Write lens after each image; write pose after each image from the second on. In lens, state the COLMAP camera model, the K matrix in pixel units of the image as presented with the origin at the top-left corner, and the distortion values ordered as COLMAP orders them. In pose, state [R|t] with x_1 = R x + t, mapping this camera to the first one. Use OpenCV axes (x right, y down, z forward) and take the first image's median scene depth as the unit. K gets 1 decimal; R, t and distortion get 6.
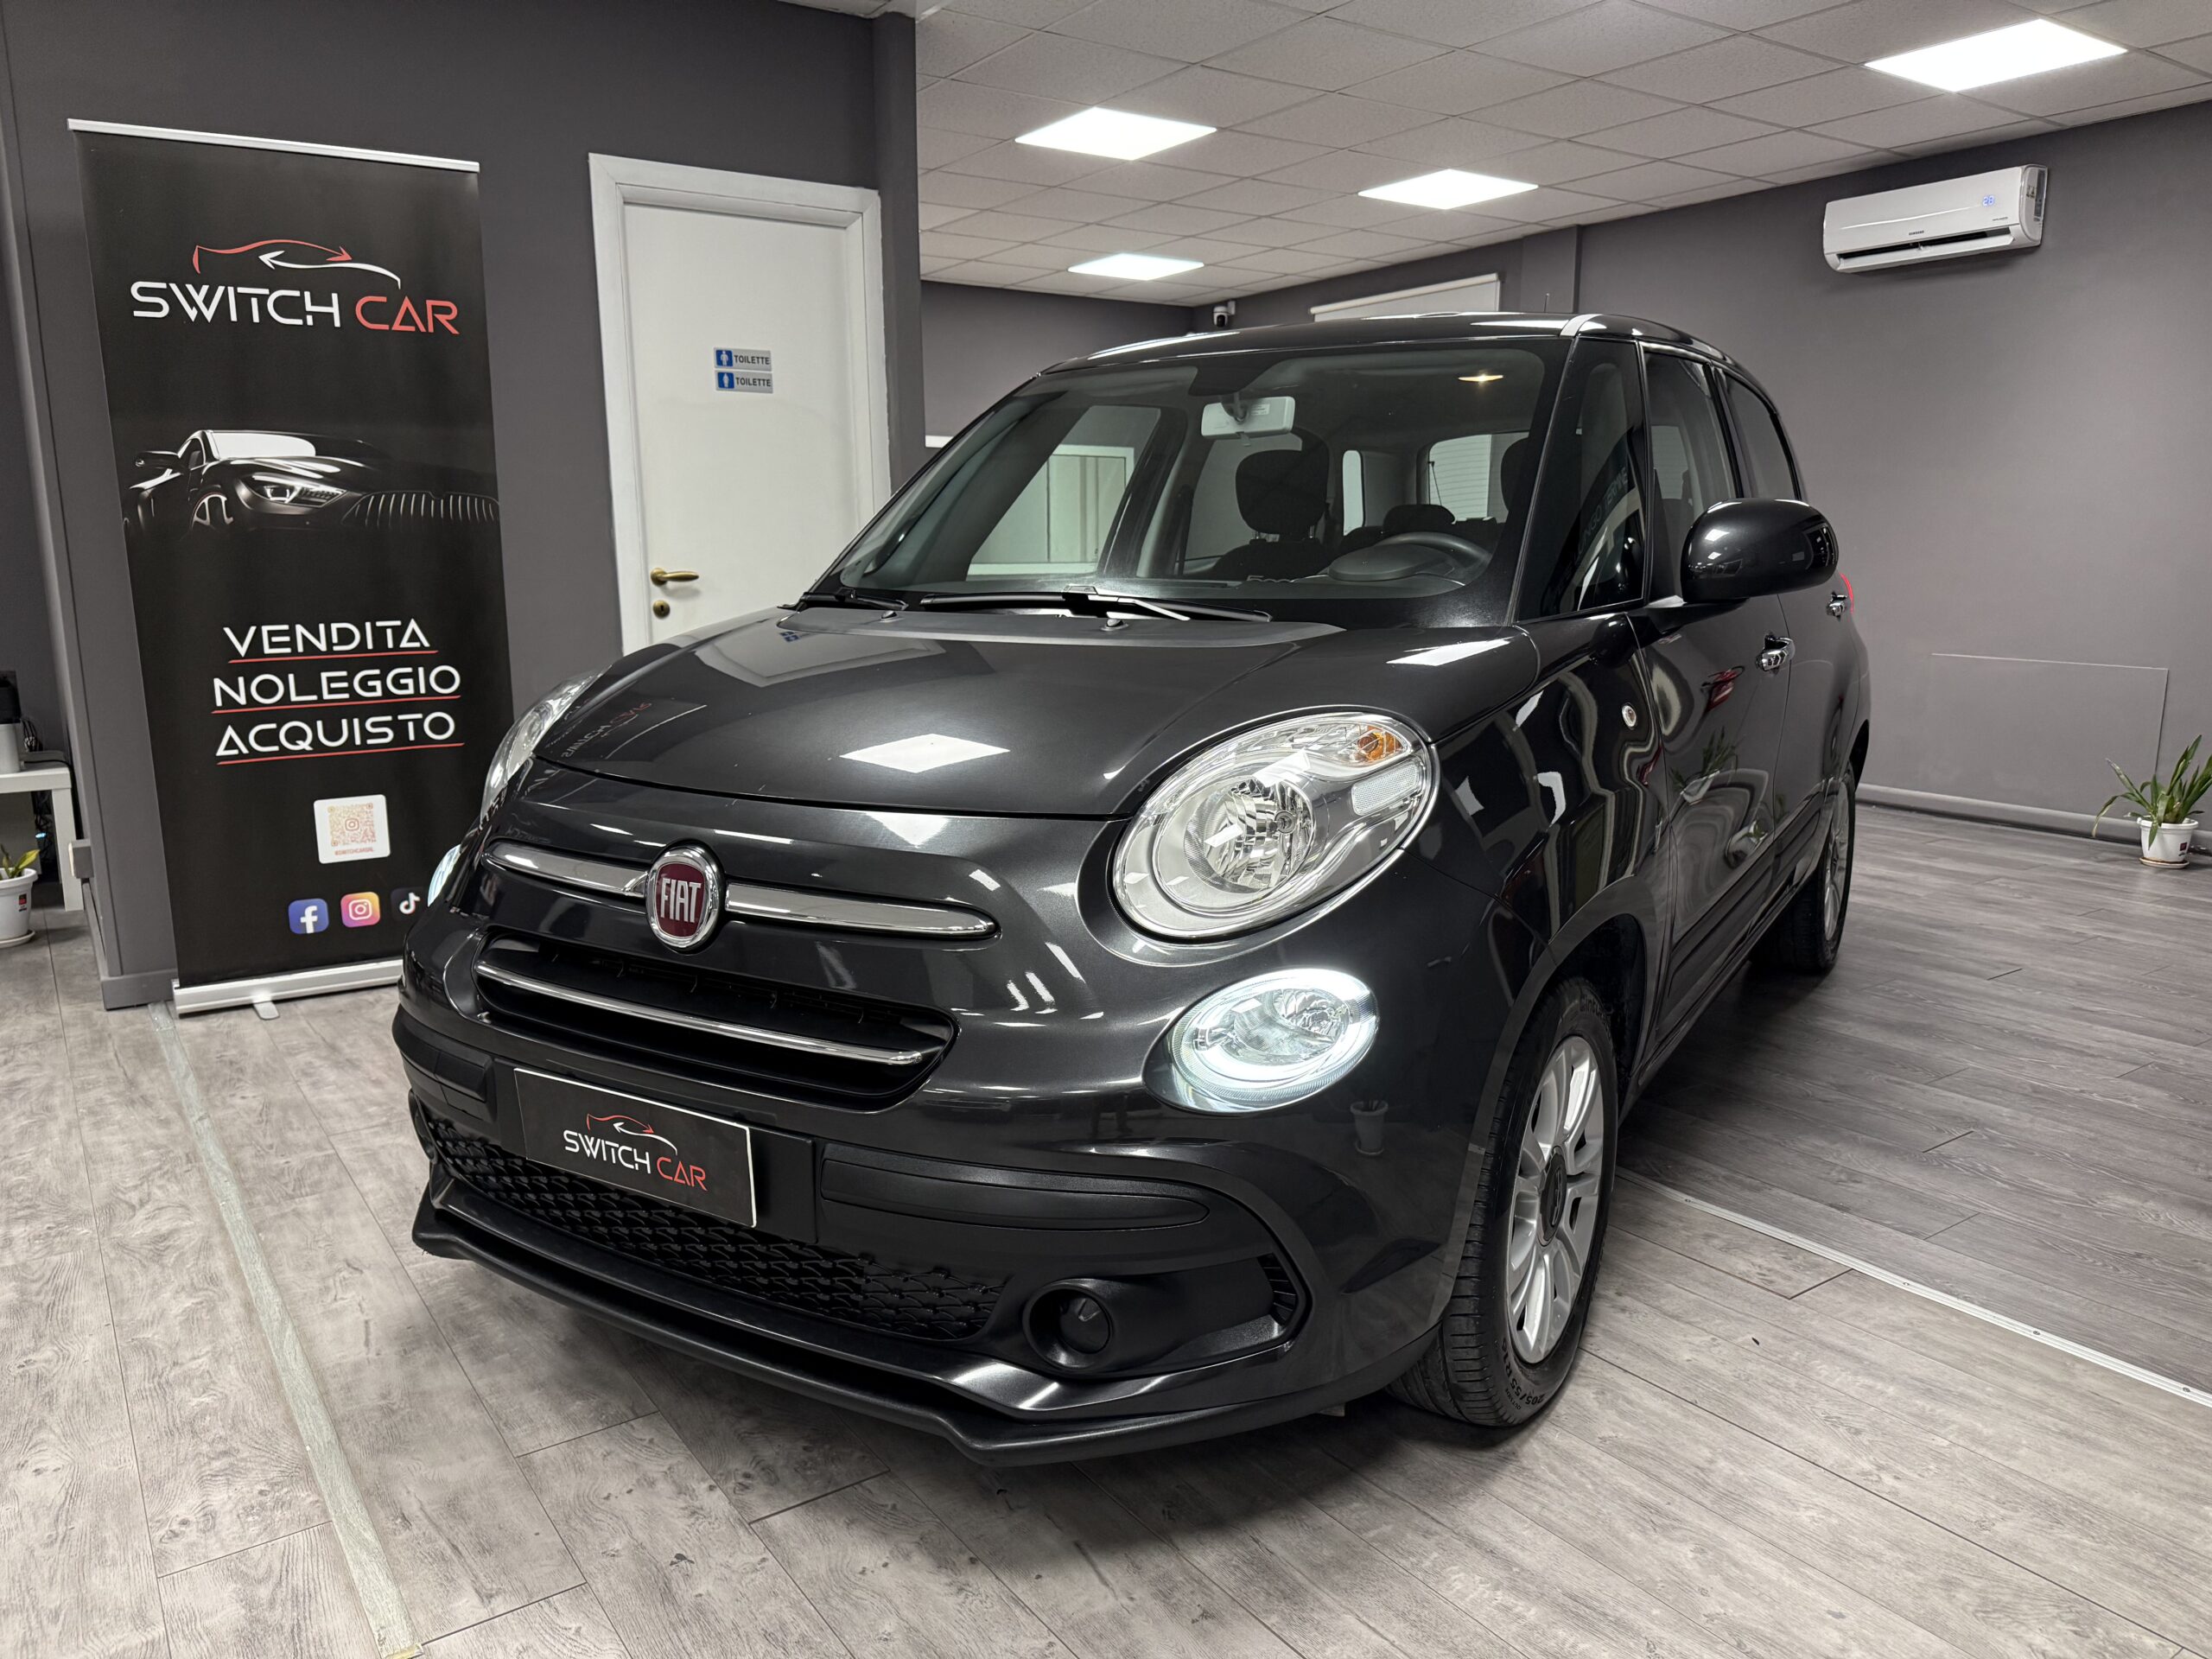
lens RADIAL K [[1572.6, 0, 1106.0], [0, 1572.6, 829.5], [0, 0, 1]] dist [-0.002879, -0.004731]
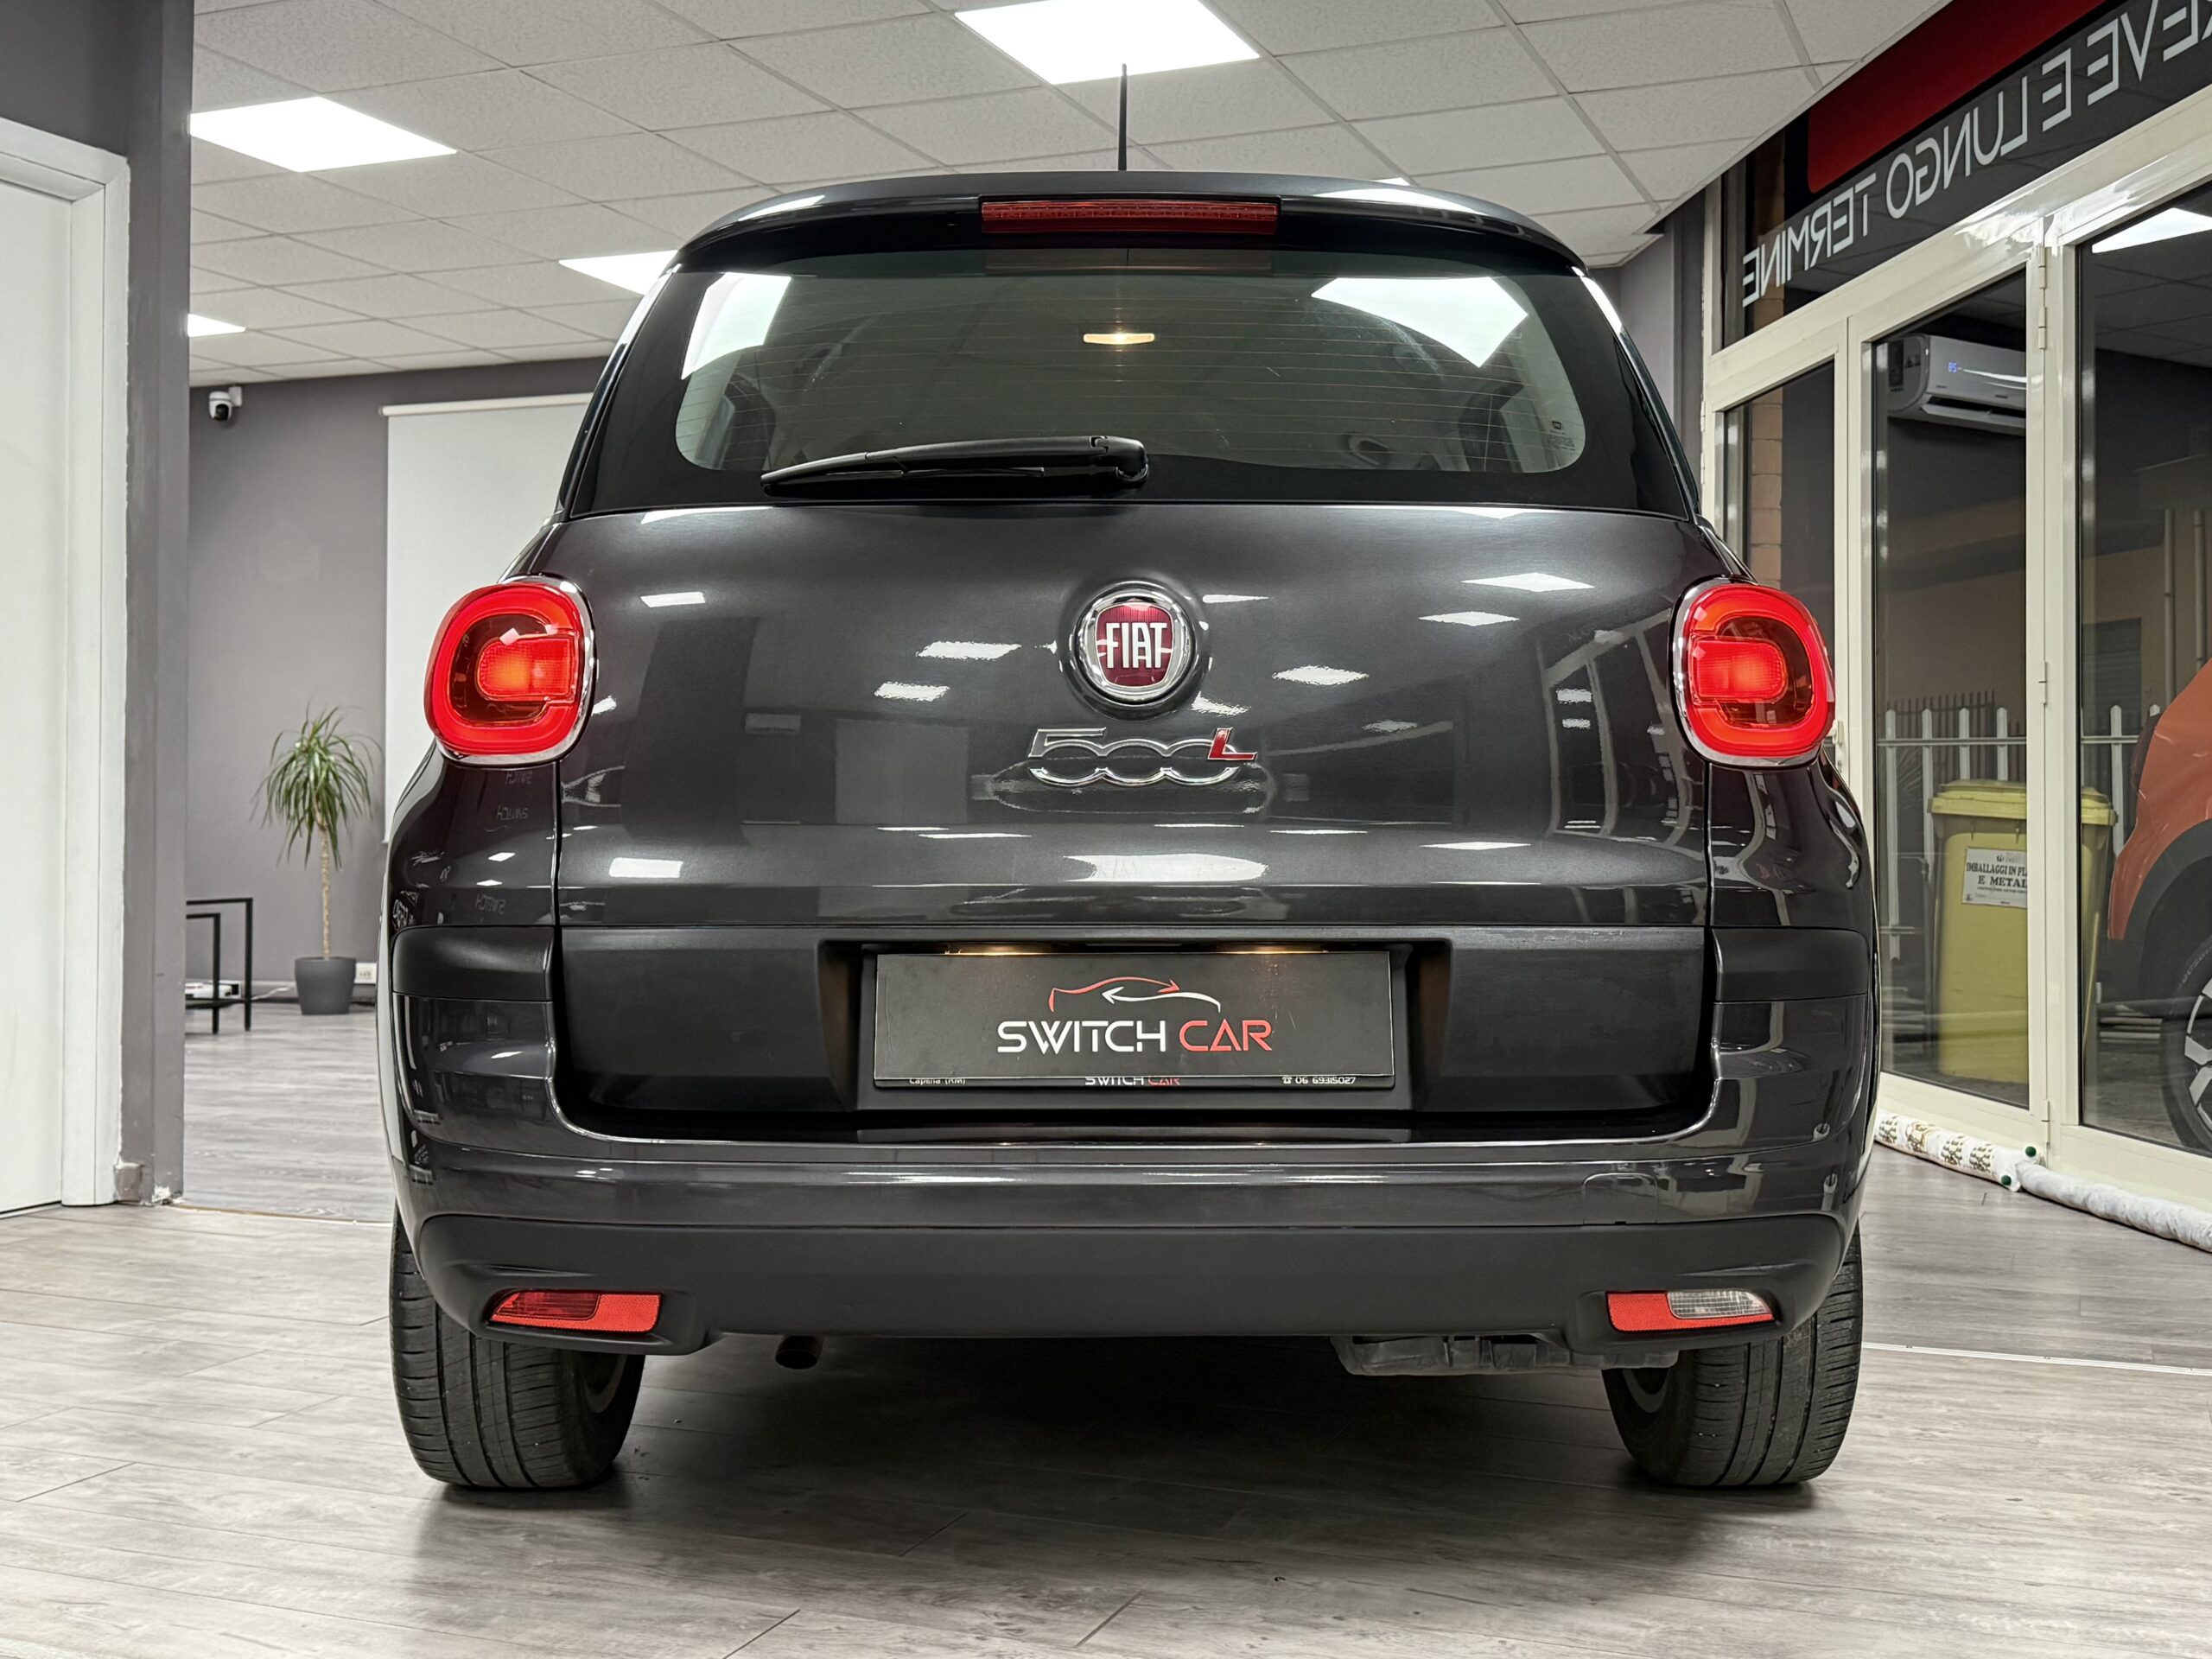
lens RADIAL K [[2396.0, 0, 1114.2], [0, 2396.0, 711.9], [0, 0, 1]] dist [0.116362, -0.232925]
pose [[0.838696, 0.028154, 0.543872, -0.749004], [0.092006, 0.976983, -0.192456, 0.168810], [-0.536772, 0.211451, 0.816801, -0.131732]]
